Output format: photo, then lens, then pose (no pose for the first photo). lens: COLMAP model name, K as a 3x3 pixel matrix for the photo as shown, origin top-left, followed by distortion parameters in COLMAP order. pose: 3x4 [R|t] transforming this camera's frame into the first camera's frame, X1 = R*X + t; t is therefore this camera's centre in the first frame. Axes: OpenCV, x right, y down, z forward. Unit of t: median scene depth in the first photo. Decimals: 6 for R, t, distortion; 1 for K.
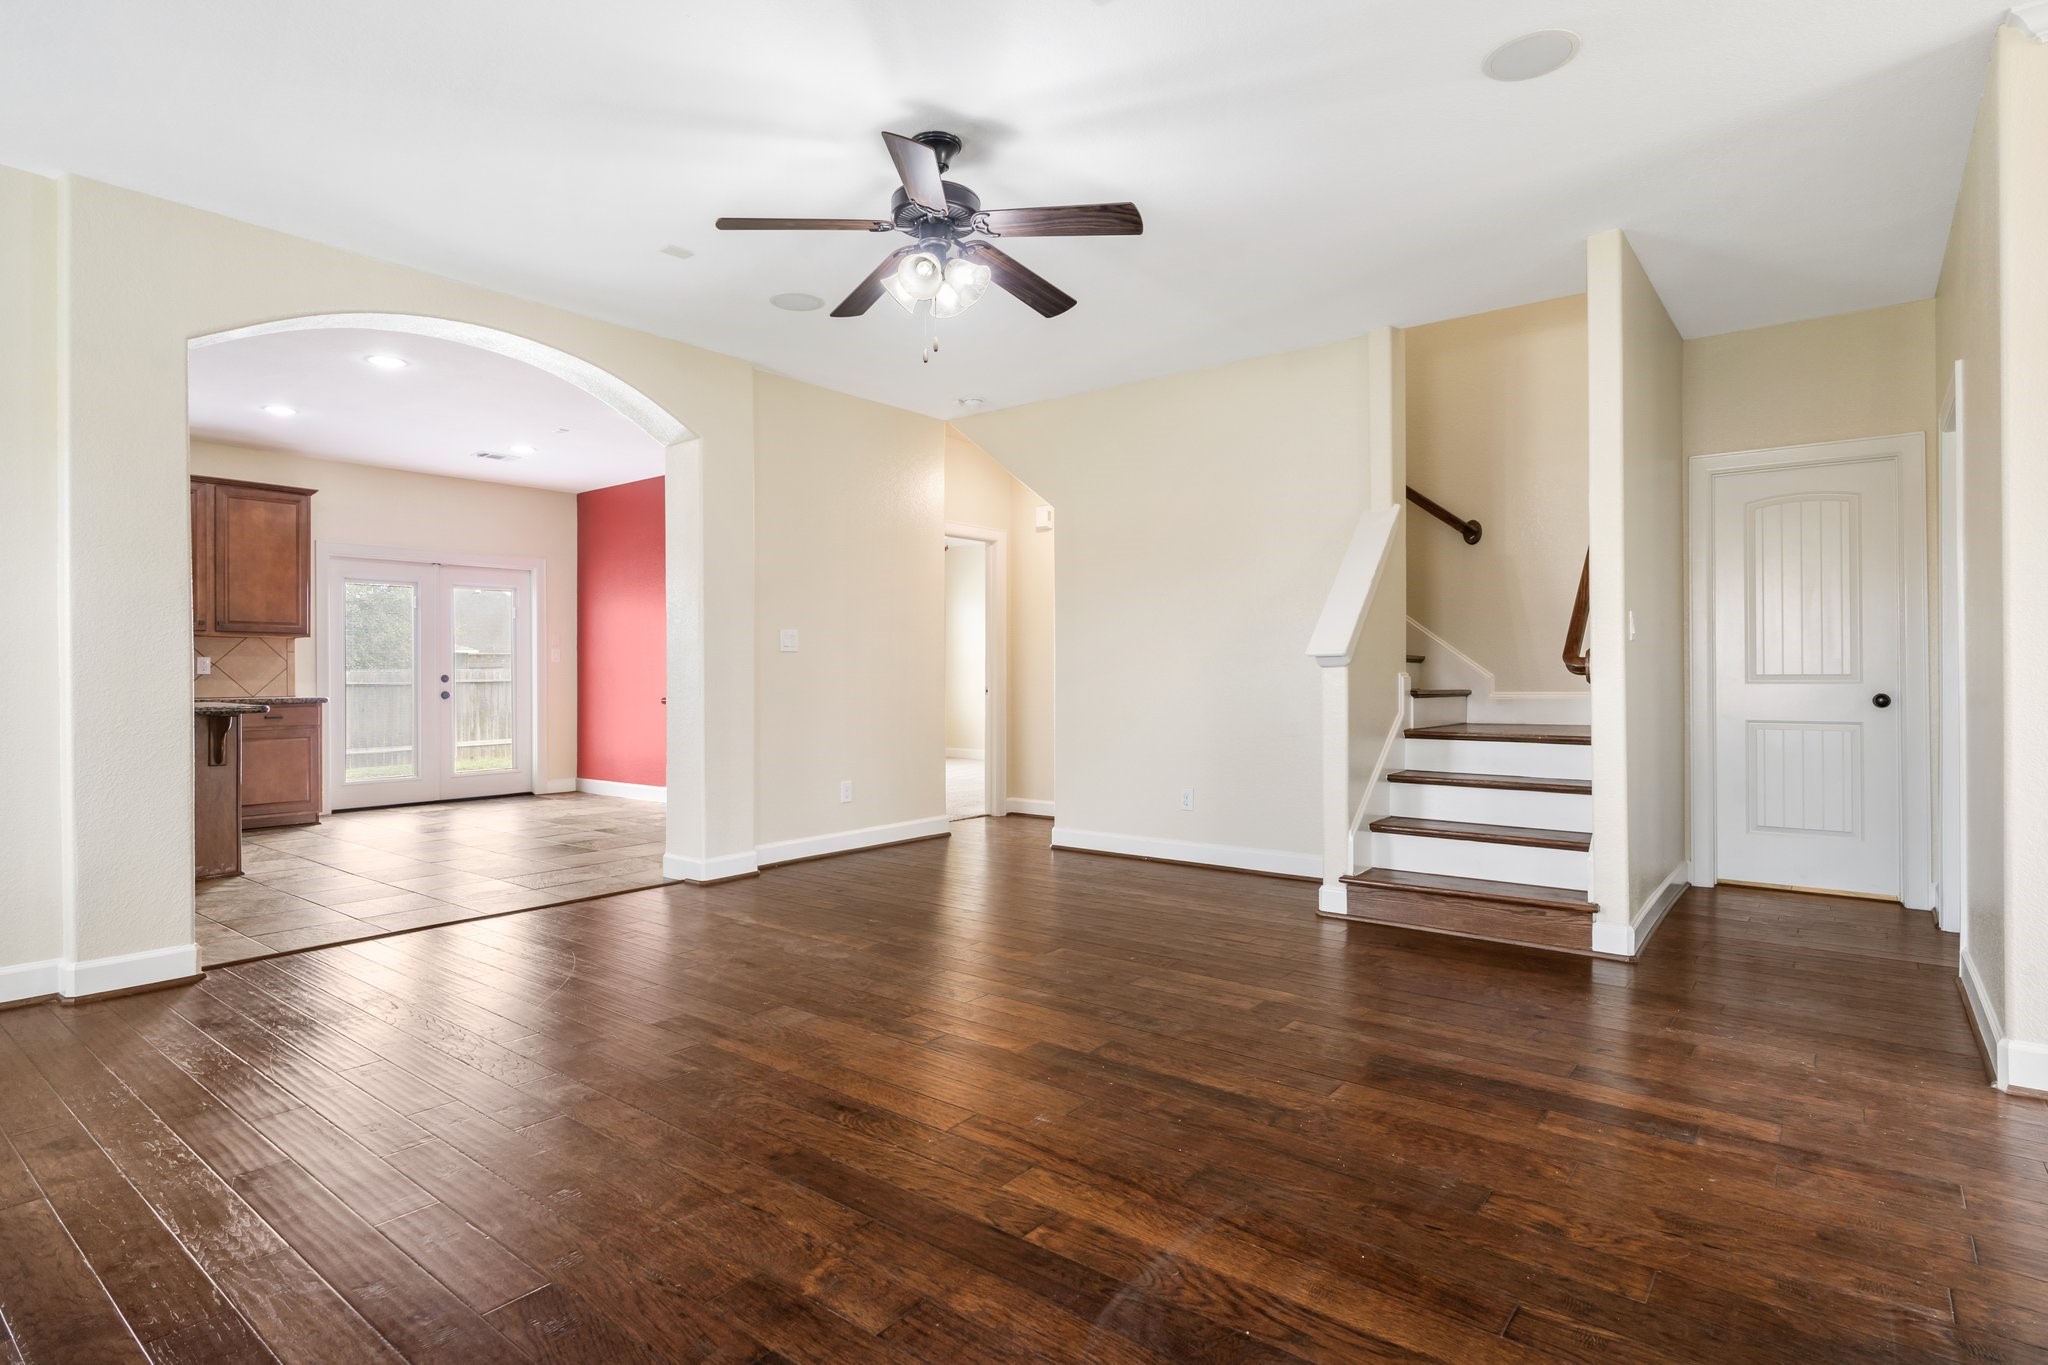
lens RADIAL K [[1049.3, 0, 1036.2], [0, 1049.3, 673.8], [0, 0, 1]] dist [-0.015018, -0.000486]
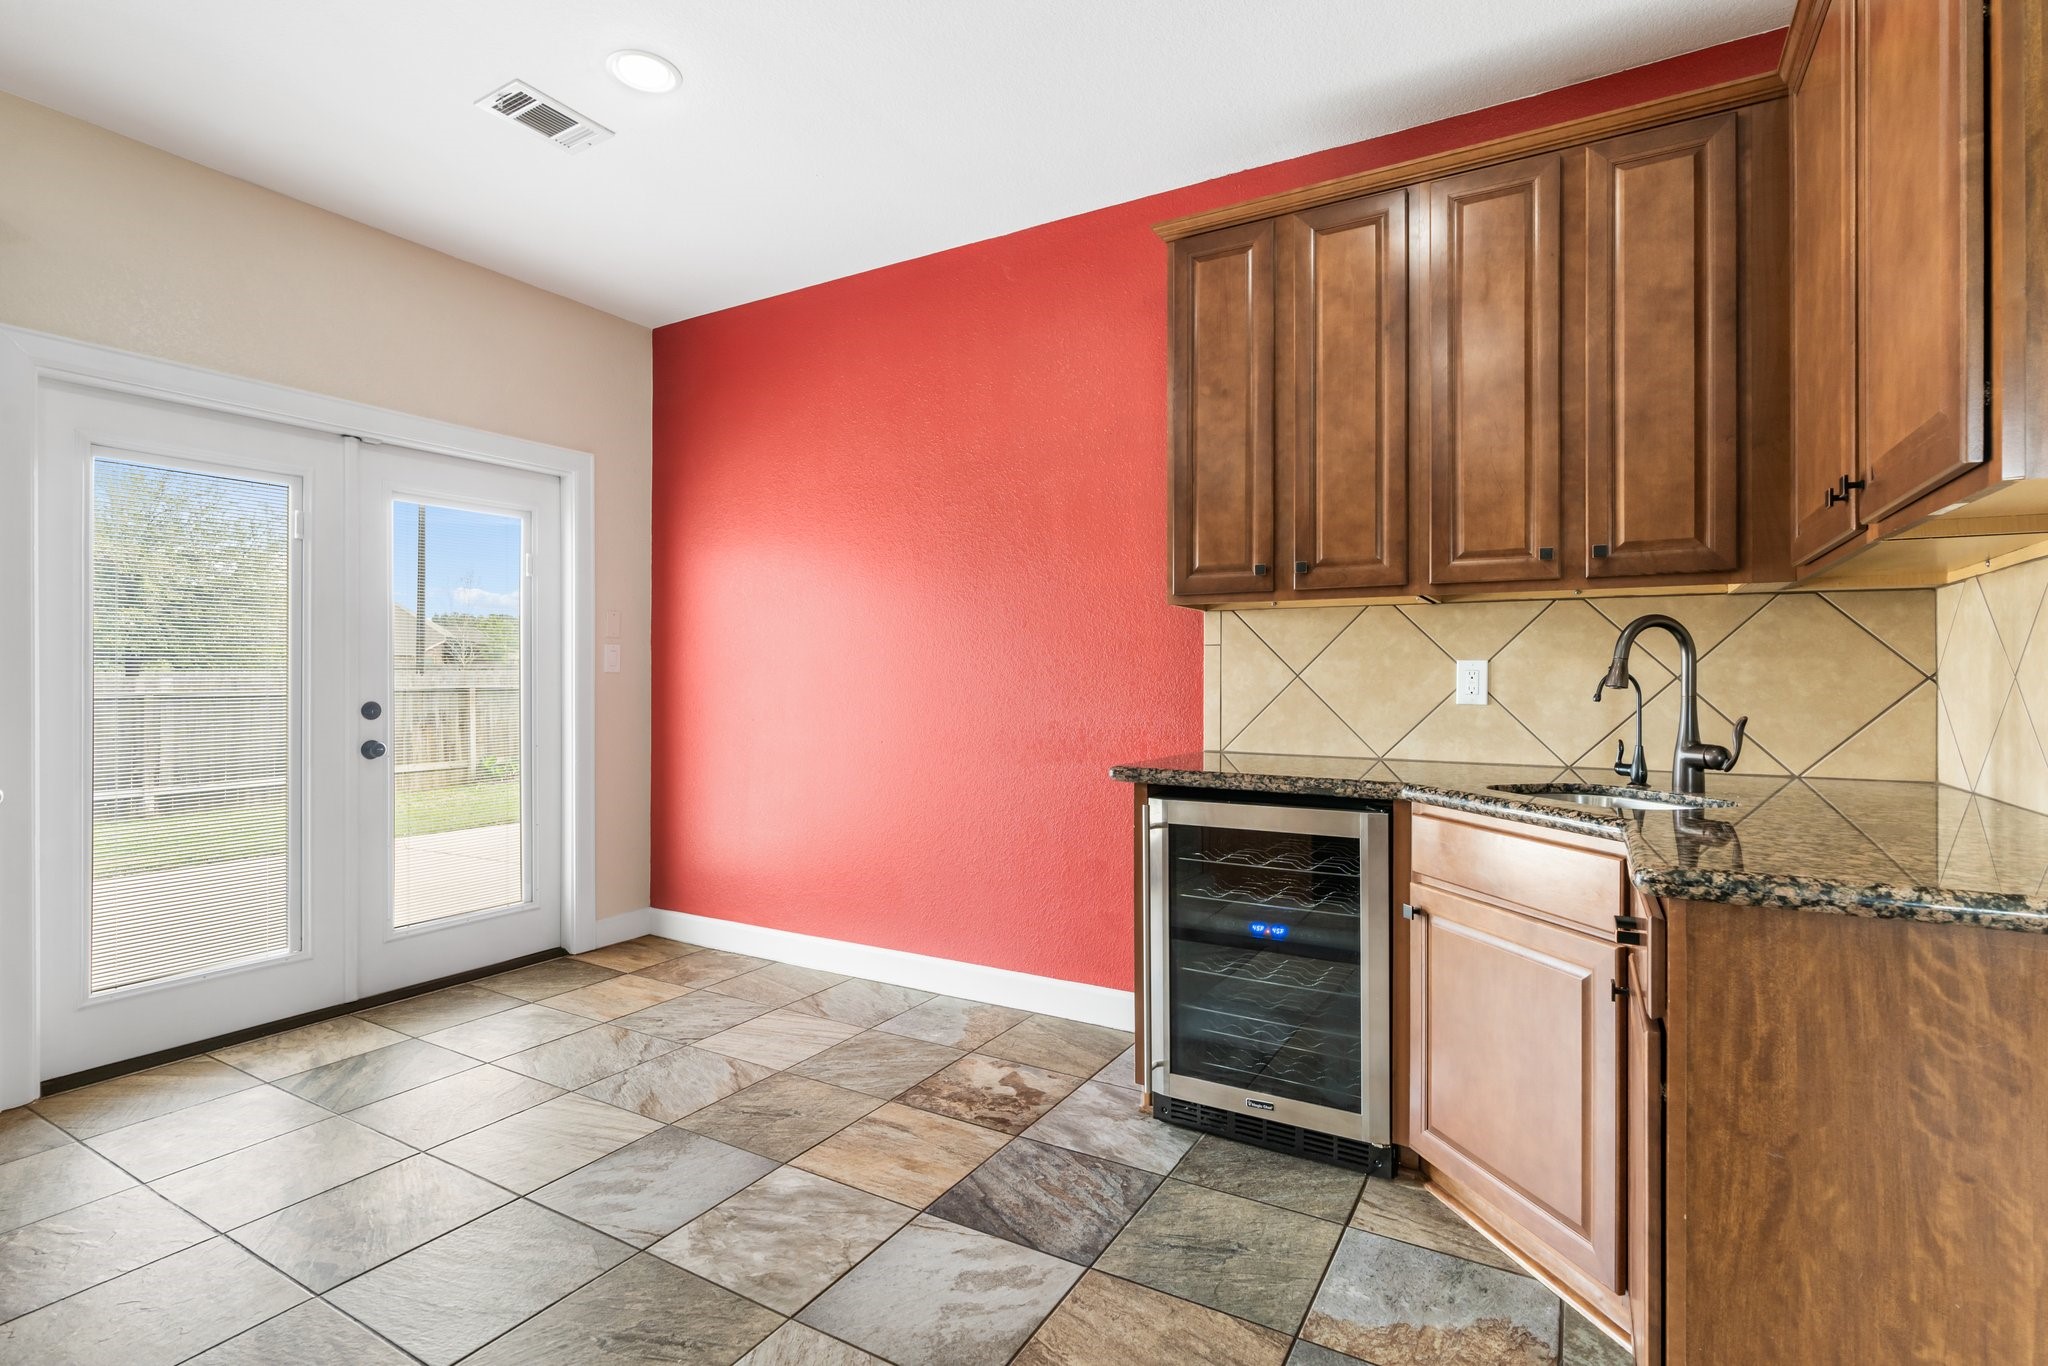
lens RADIAL K [[958.6, 0, 1042.1], [0, 958.6, 677.6], [0, 0, 1]] dist [-0.006750, 0.000764]
pose [[0.989660, 0.007028, 0.143264, -0.762085], [-0.006870, 0.999975, -0.001601, -0.019147], [-0.143272, 0.000600, 0.989683, 1.252914]]
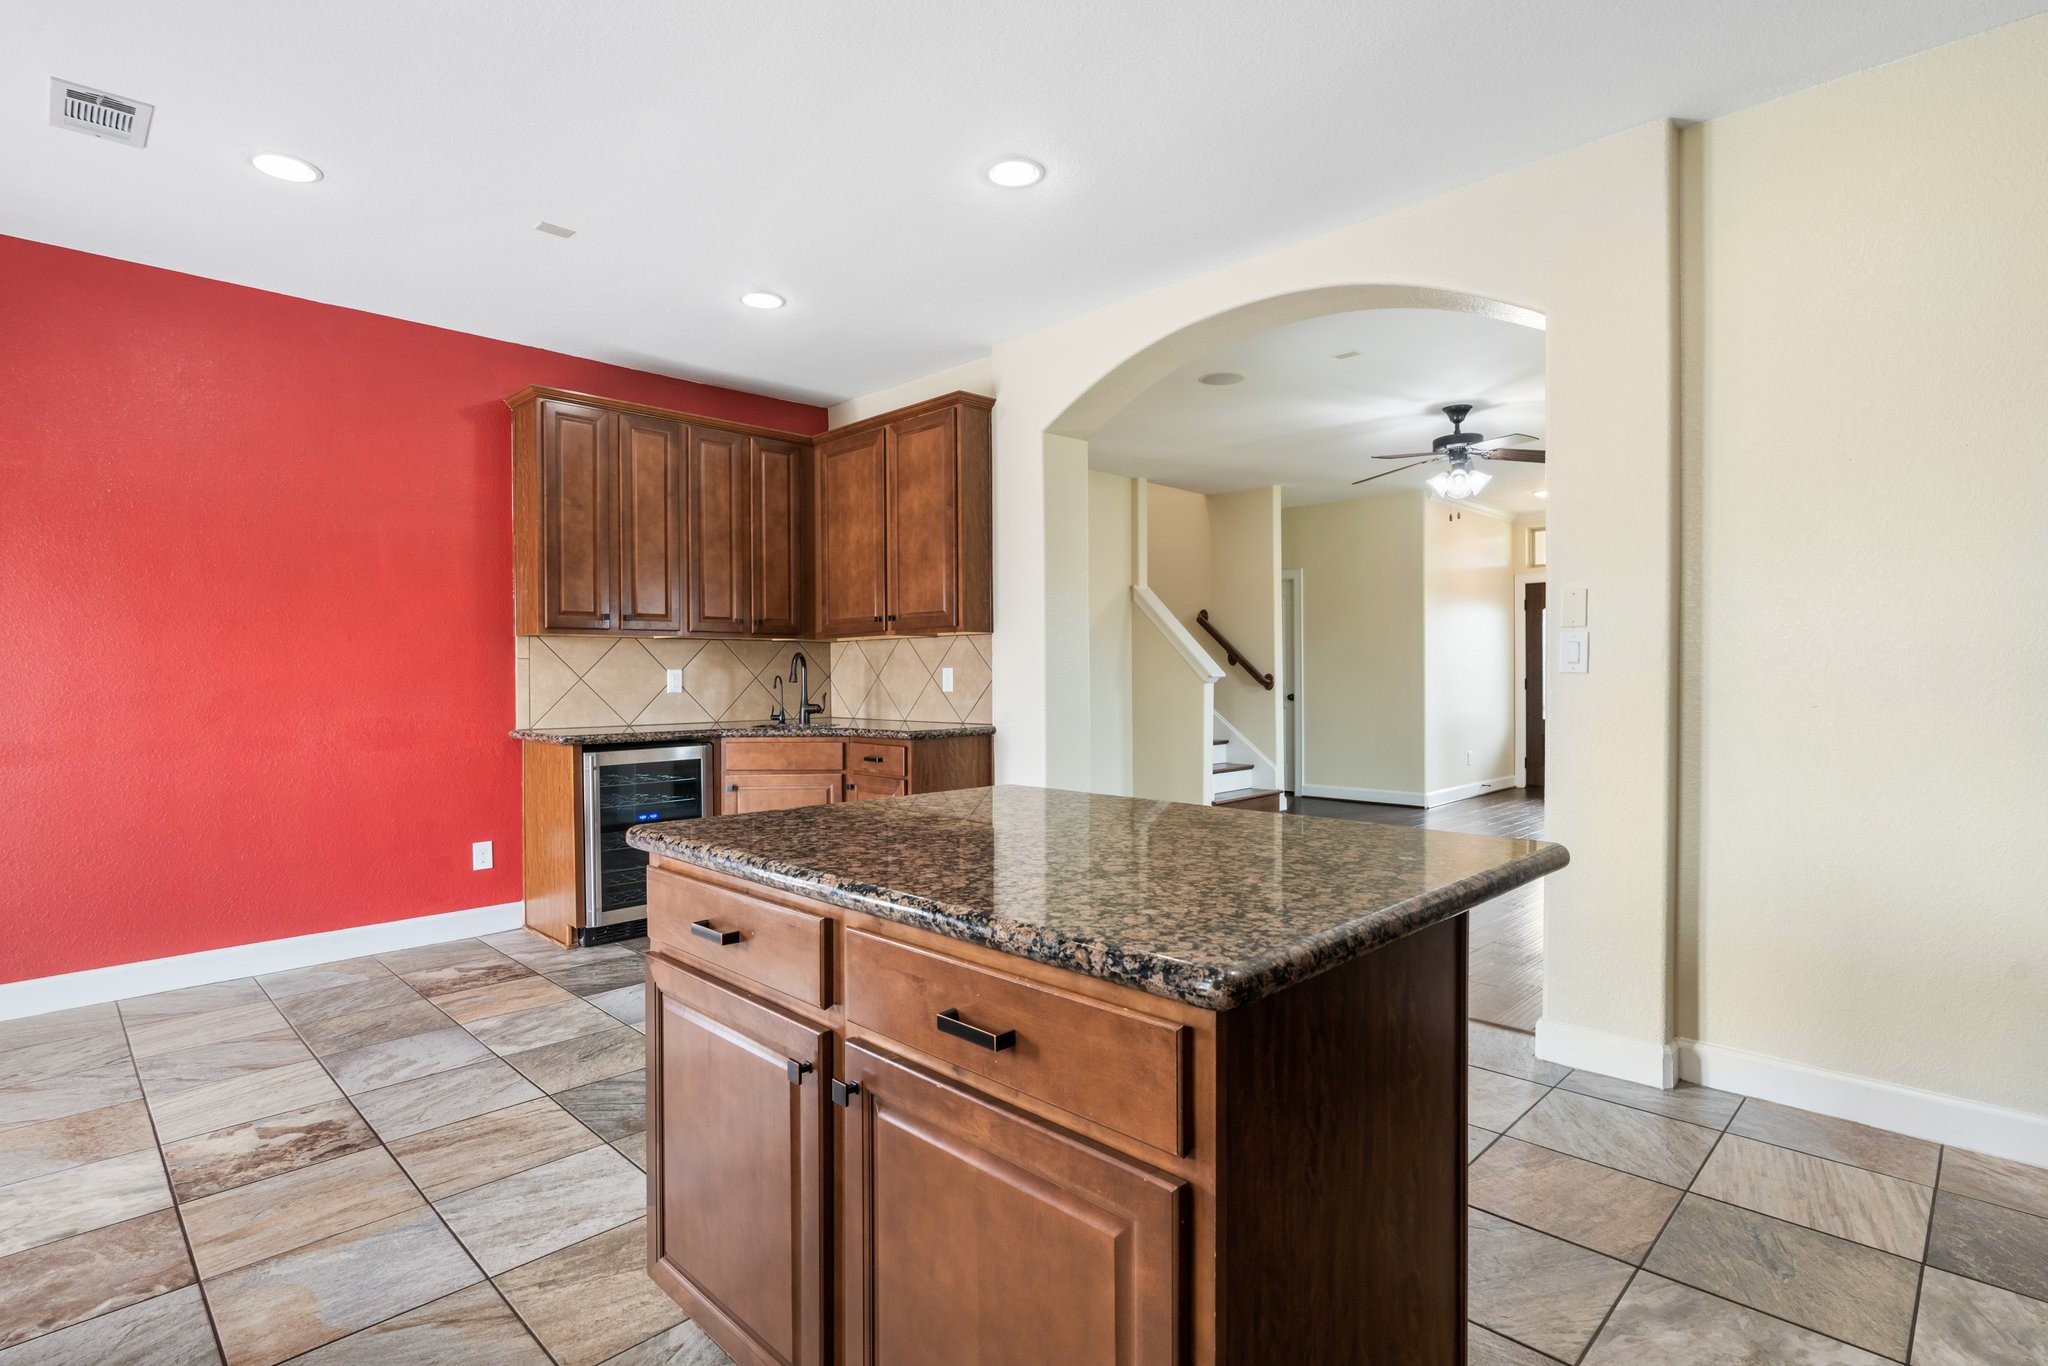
lens RADIAL K [[978.5, 0, 1035.8], [0, 978.5, 669.6], [0, 0, 1]] dist [-0.004862, -0.001282]
pose [[0.109991, 0.002036, 0.993930, -1.545432], [0.000767, 0.999997, -0.002133, -0.029985], [-0.993932, 0.000997, 0.109989, 1.257000]]
